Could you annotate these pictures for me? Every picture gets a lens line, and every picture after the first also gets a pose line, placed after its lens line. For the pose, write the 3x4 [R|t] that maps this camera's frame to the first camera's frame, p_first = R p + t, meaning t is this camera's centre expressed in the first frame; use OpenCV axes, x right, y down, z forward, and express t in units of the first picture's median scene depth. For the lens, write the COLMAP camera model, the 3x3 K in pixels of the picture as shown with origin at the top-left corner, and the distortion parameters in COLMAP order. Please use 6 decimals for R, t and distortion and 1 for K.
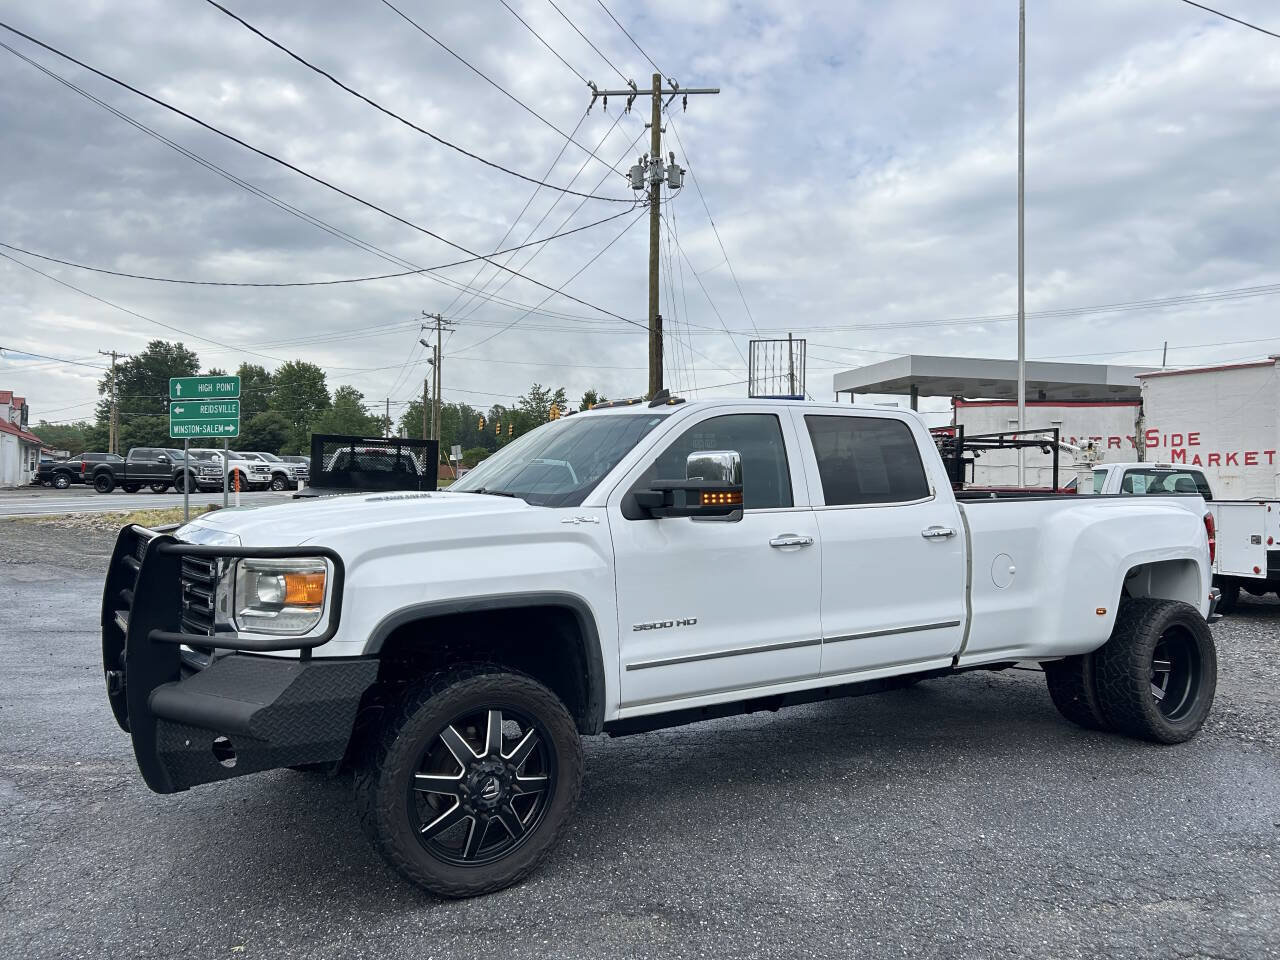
lens RADIAL K [[1012.2, 0, 649.3], [0, 1012.2, 480.2], [0, 0, 1]] dist [0.052525, -0.061510]
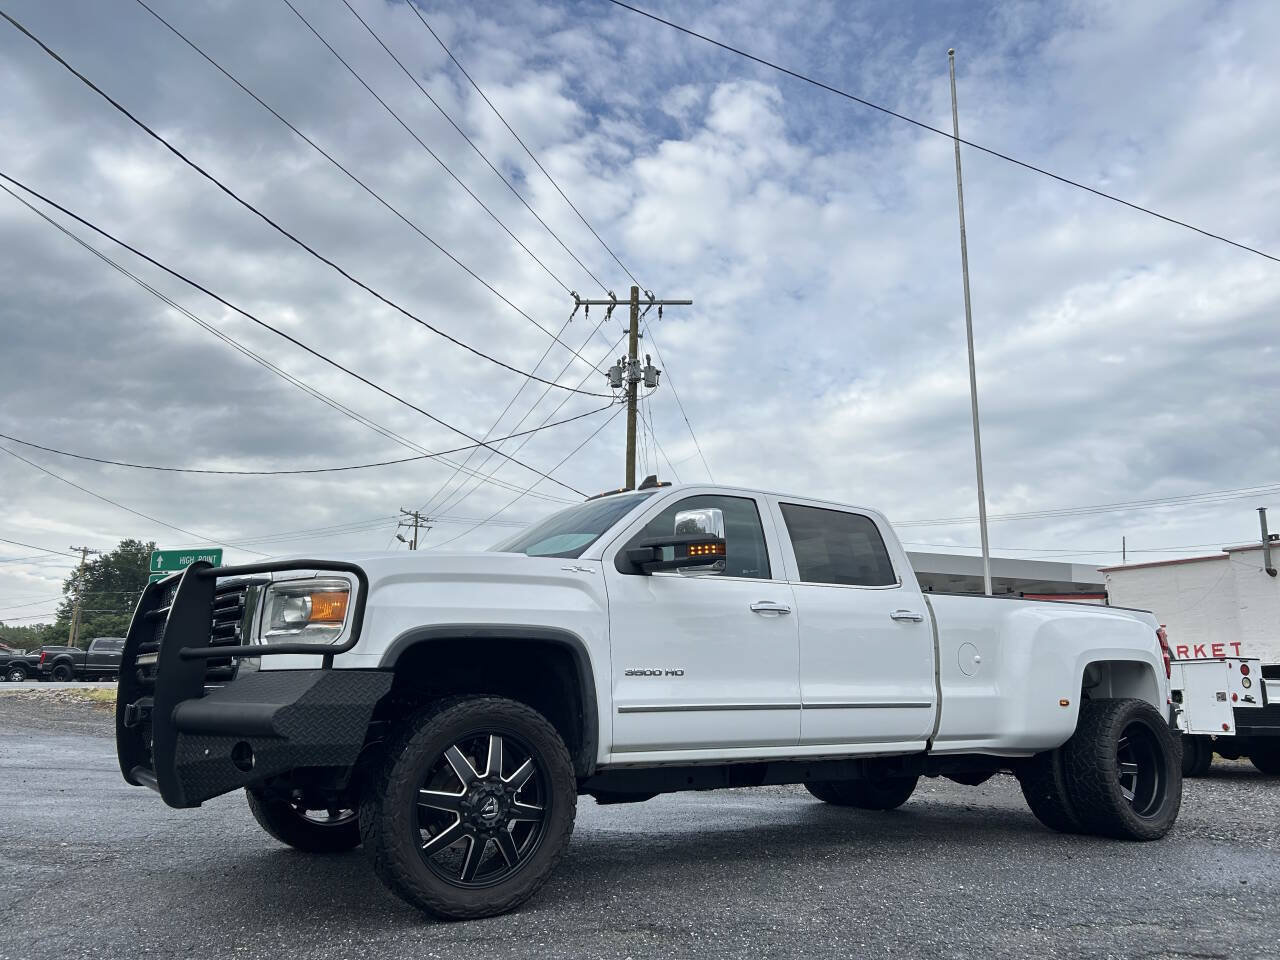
lens RADIAL K [[1012.2, 0, 651.6], [0, 1012.2, 457.3], [0, 0, 1]] dist [0.052525, -0.061510]
pose [[0.999560, 0.010640, 0.027692, -0.014970], [-0.004136, 0.974334, -0.225068, 0.123830], [-0.029376, 0.224854, 0.973950, -0.071747]]
